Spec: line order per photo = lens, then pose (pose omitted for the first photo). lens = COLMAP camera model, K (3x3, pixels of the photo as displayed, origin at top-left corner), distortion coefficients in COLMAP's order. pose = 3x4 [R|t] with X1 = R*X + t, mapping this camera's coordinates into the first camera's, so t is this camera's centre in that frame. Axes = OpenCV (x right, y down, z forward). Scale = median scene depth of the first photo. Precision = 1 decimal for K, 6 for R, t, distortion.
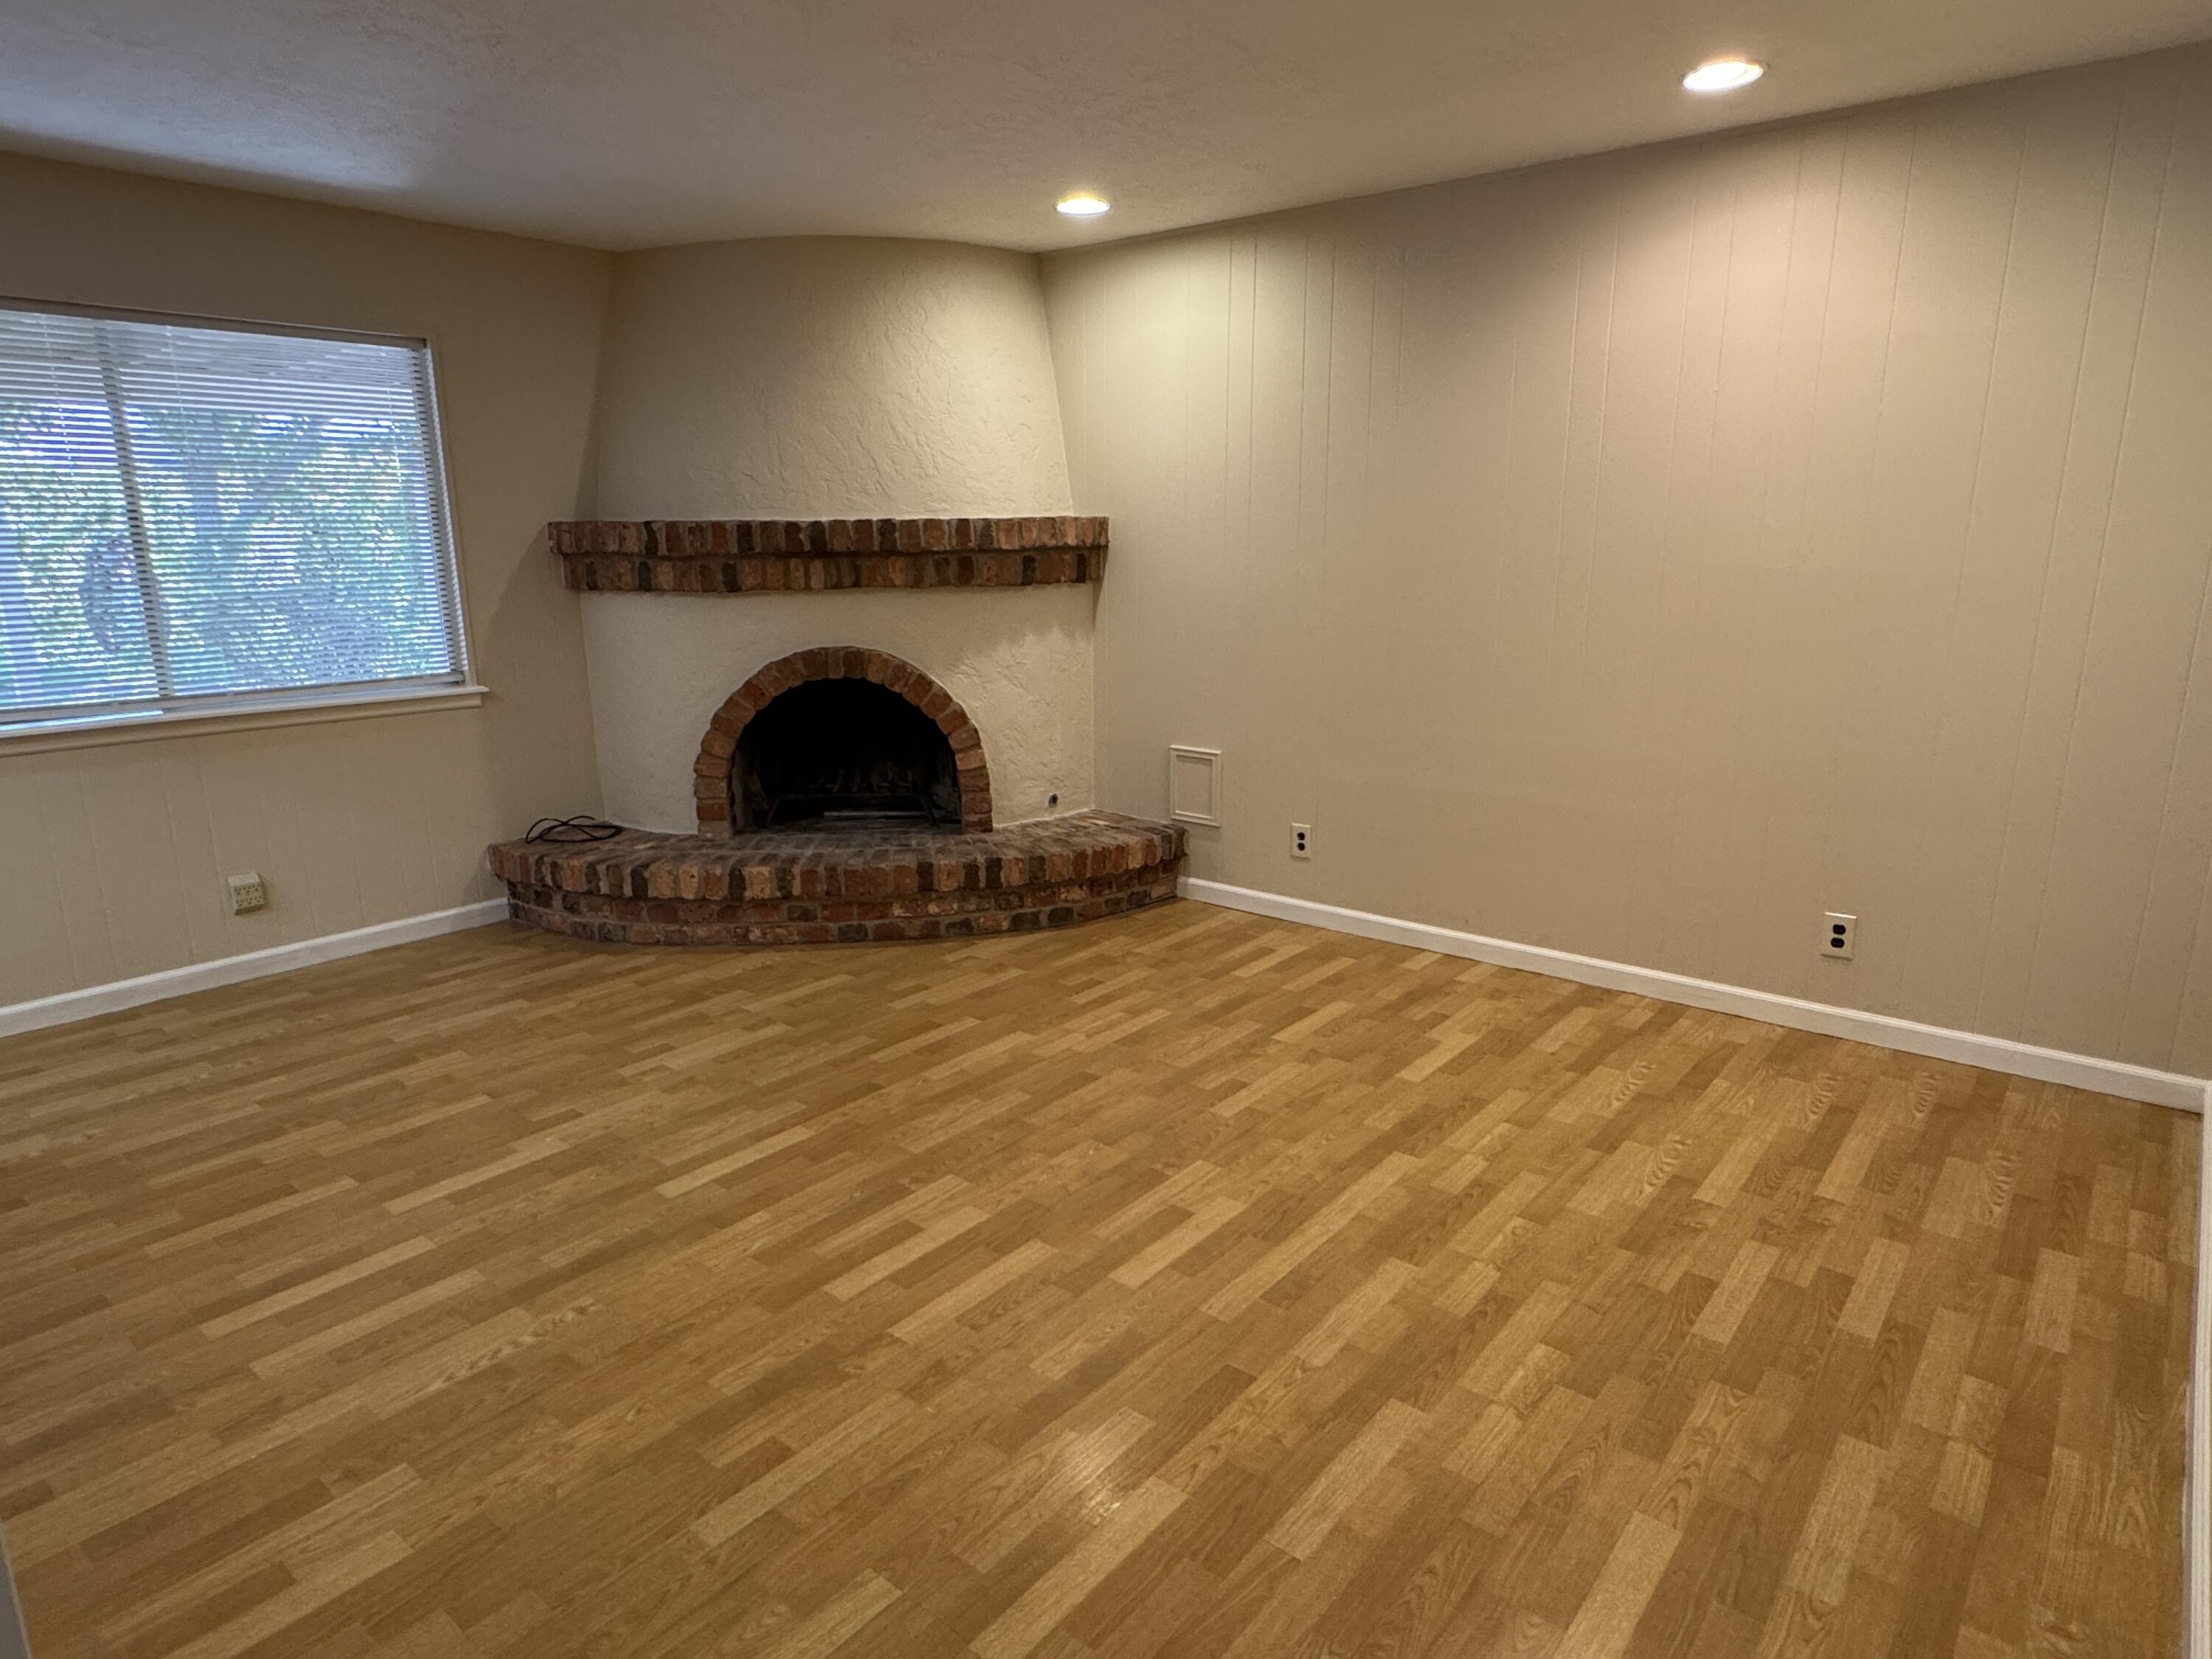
lens RADIAL K [[1299.5, 0, 1099.5], [0, 1299.5, 830.7], [0, 0, 1]] dist [-0.001217, 0.001450]
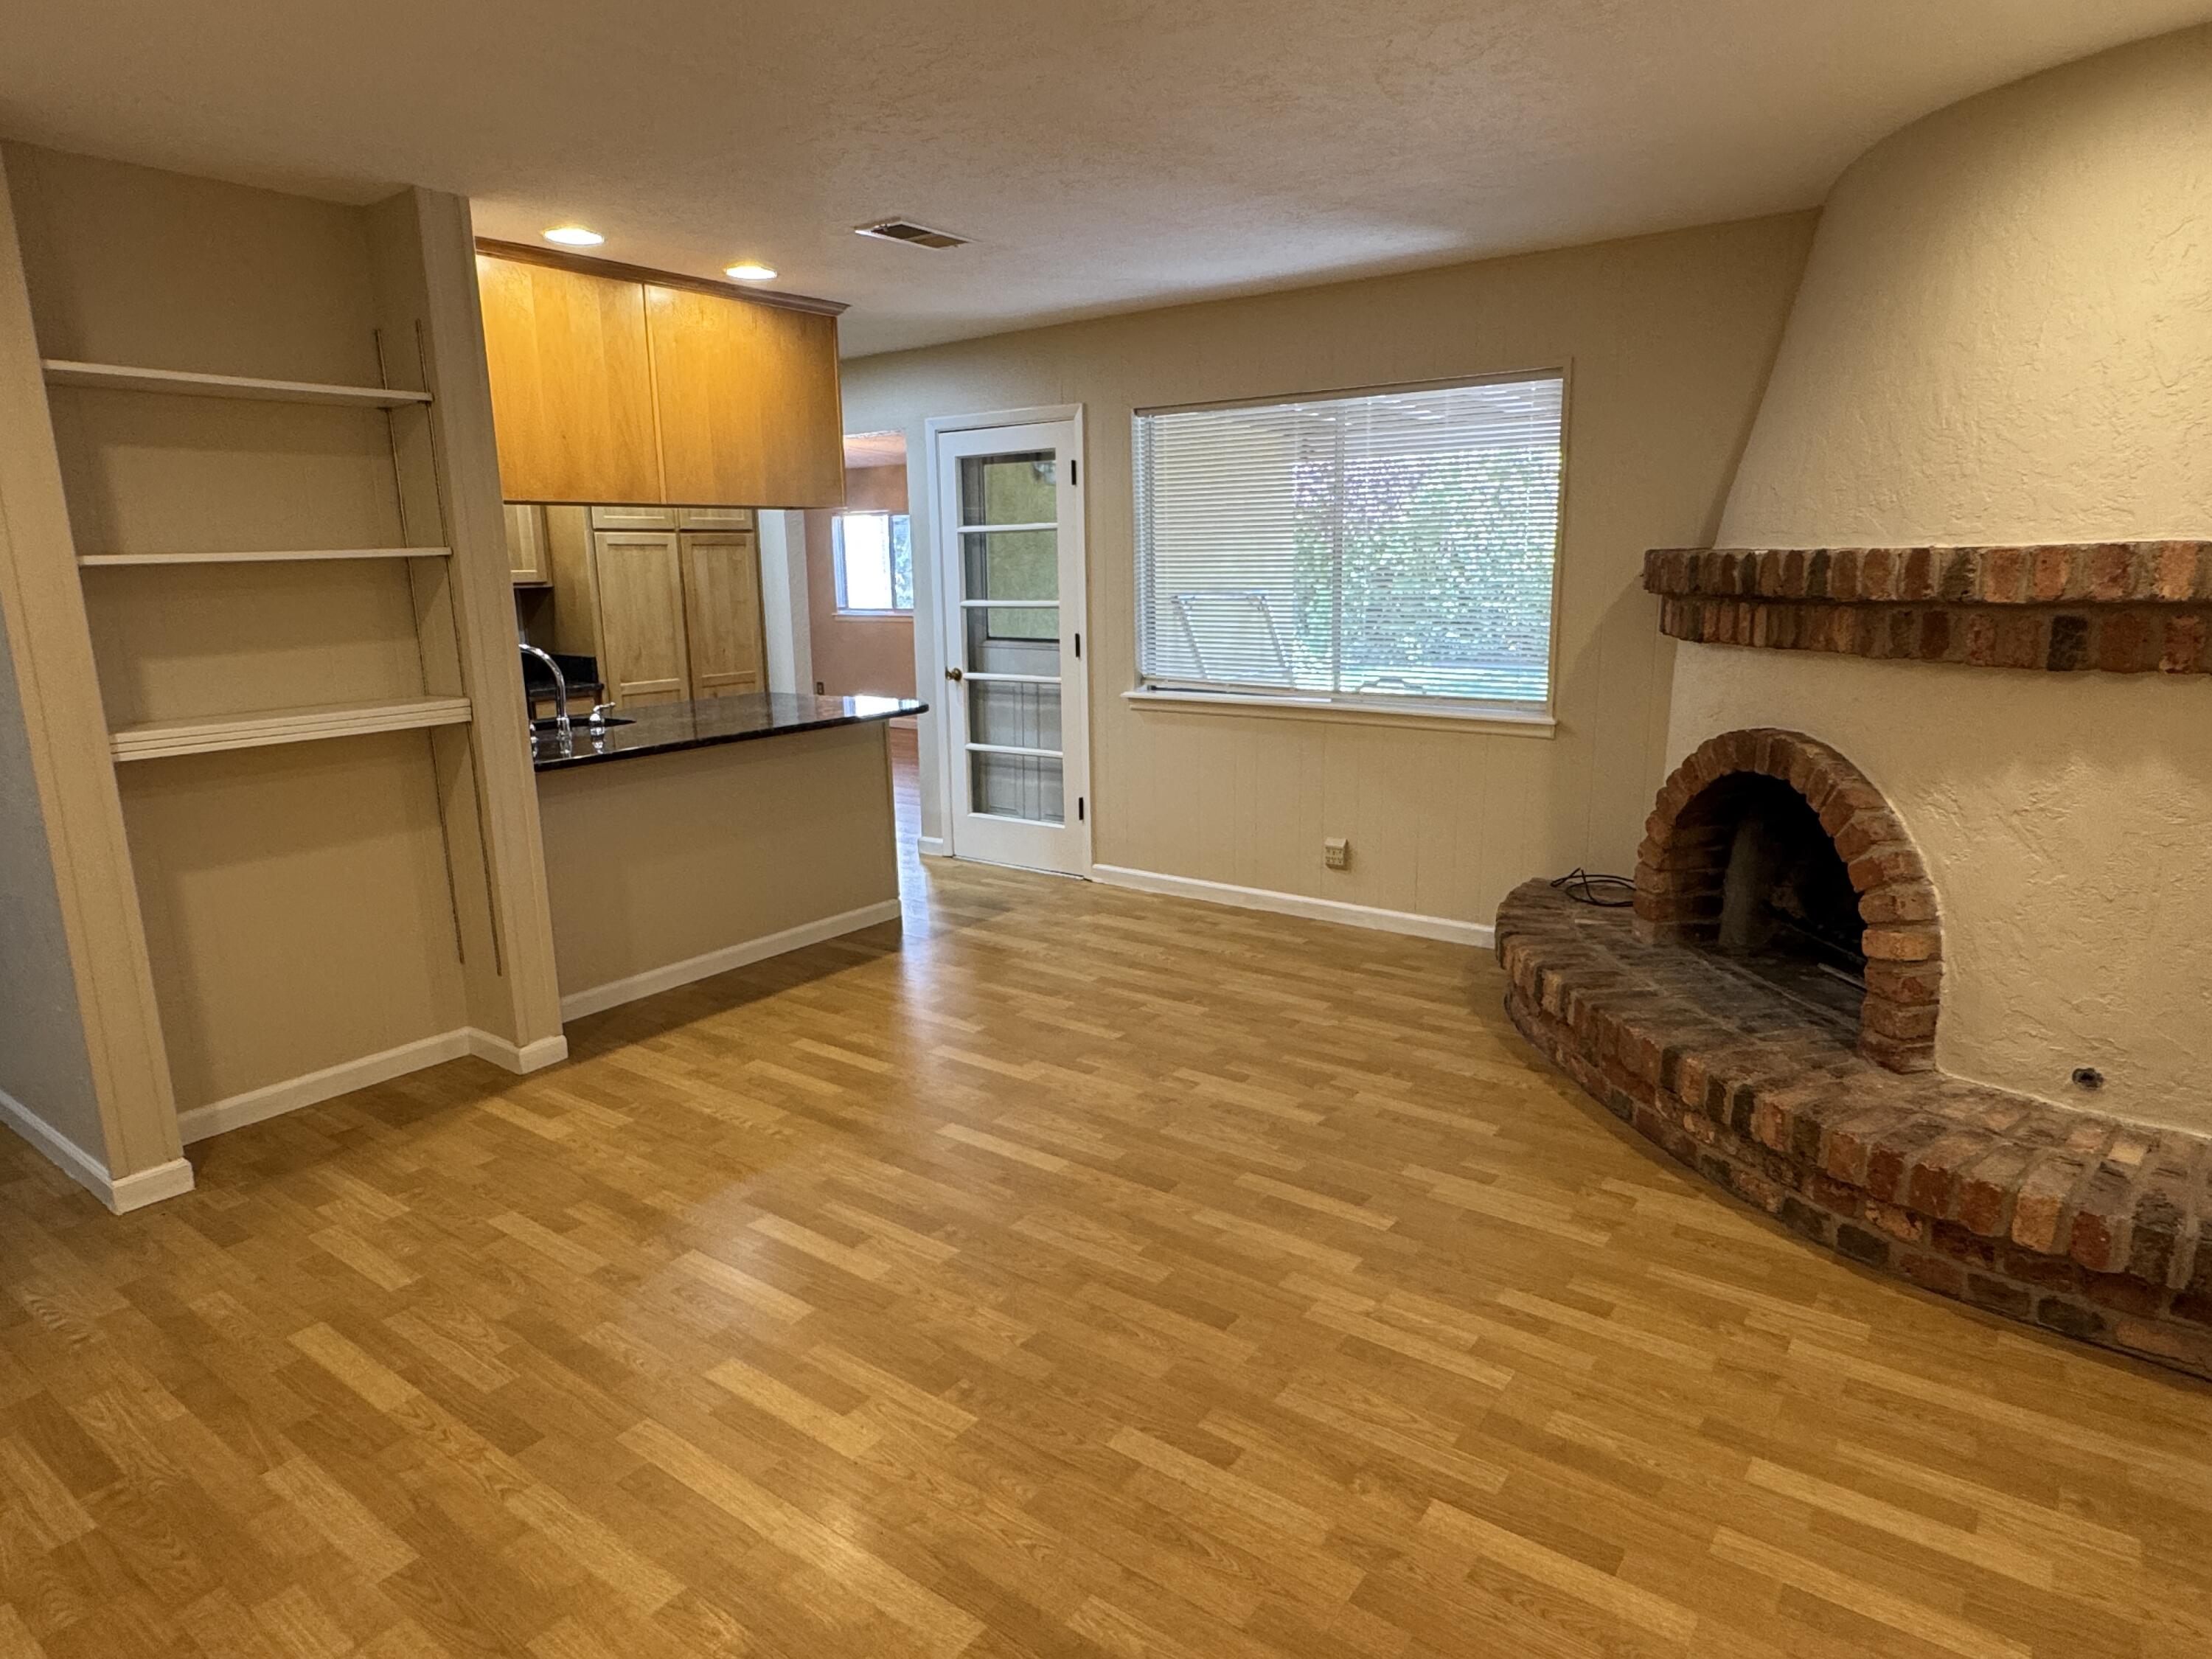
lens RADIAL K [[1299.5, 0, 1101.1], [0, 1299.5, 830.1], [0, 0, 1]] dist [-0.001217, 0.001450]
pose [[0.050249, 0.213915, -0.975559, 0.543652], [-0.208711, 0.957476, 0.199199, -0.176241], [0.976686, 0.193600, 0.092758, 0.676622]]
